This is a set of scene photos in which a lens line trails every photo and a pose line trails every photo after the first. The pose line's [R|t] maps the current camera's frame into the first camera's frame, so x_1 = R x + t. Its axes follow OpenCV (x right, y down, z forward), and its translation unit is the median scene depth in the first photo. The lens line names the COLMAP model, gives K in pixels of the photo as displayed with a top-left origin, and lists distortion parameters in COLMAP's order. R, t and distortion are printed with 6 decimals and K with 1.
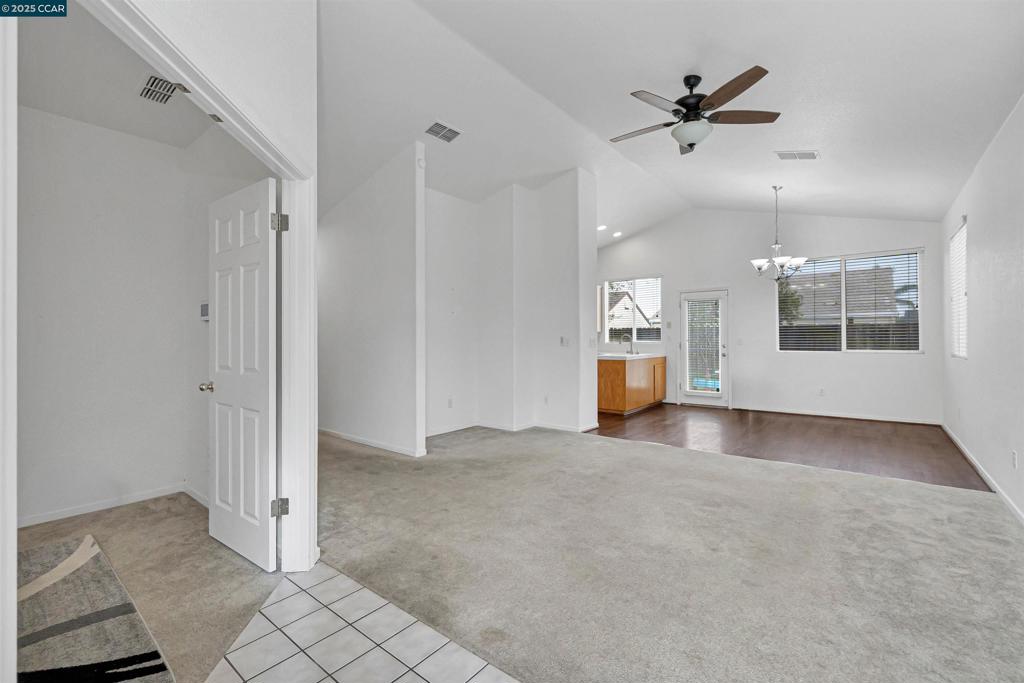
lens RADIAL K [[446.7, 0, 503.1], [0, 446.7, 338.1], [0, 0, 1]] dist [-0.031634, 0.004089]
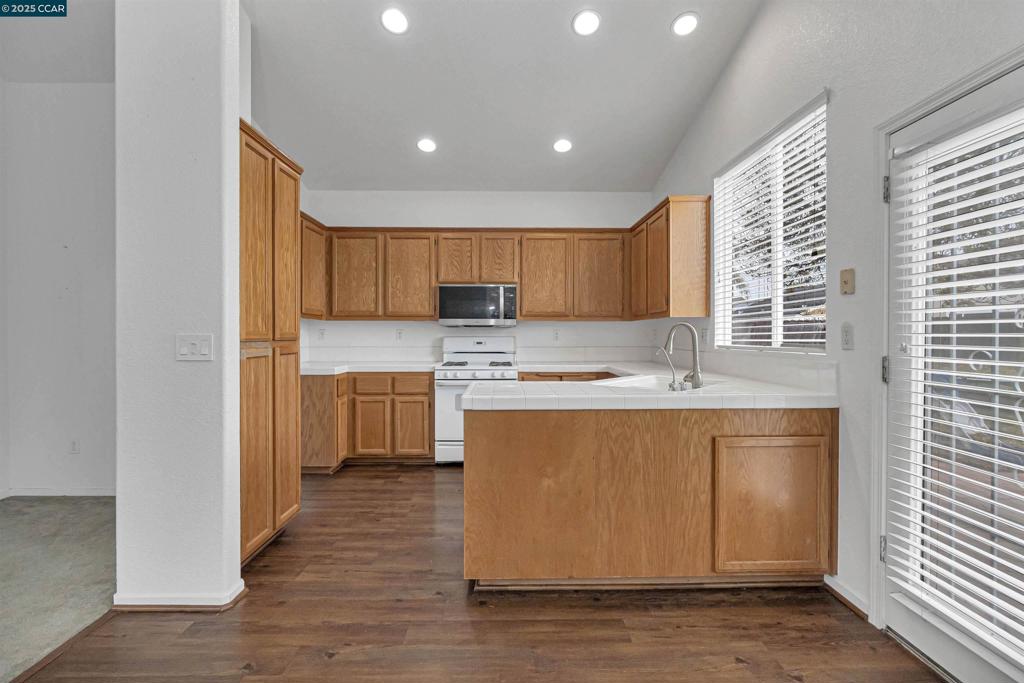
lens RADIAL K [[446.7, 0, 516.4], [0, 446.7, 335.9], [0, 0, 1]] dist [-0.031634, 0.004089]
pose [[0.654126, 0.005240, -0.756368, 0.477169], [-0.001848, 0.999984, 0.005329, -0.000322], [0.756384, -0.002088, 0.654125, 0.771348]]
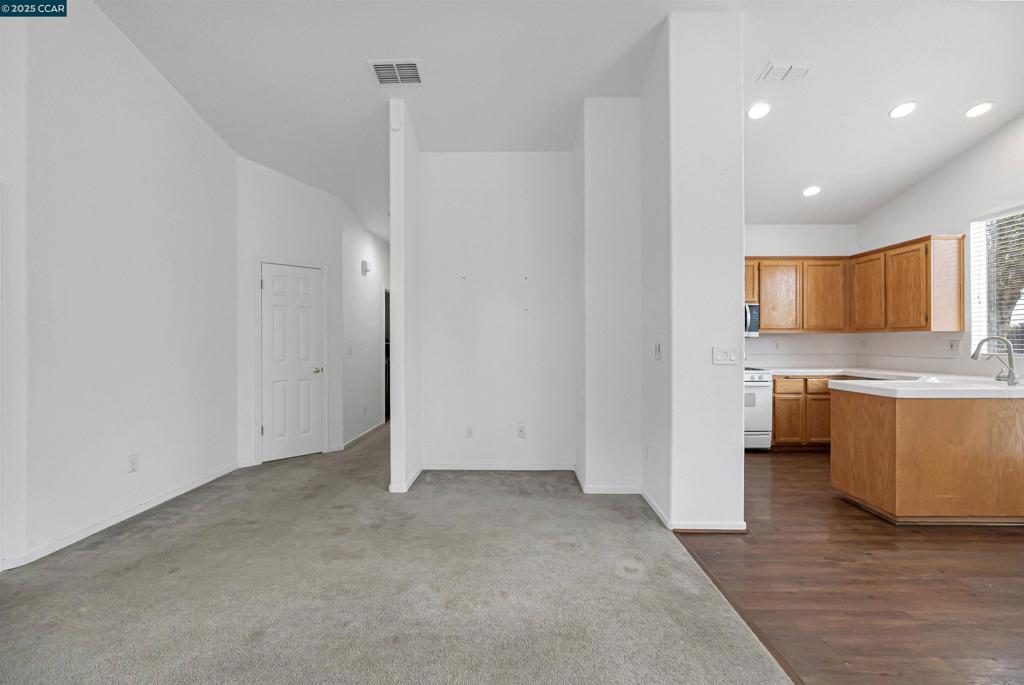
lens RADIAL K [[442.9, 0, 501.0], [0, 442.9, 341.4], [0, 0, 1]] dist [-0.007955, 0.000473]
pose [[0.617369, 0.000416, -0.786674, 0.341863], [0.000116, 1.000000, 0.000620, -0.004103], [0.786674, -0.000474, 0.617369, 0.406290]]
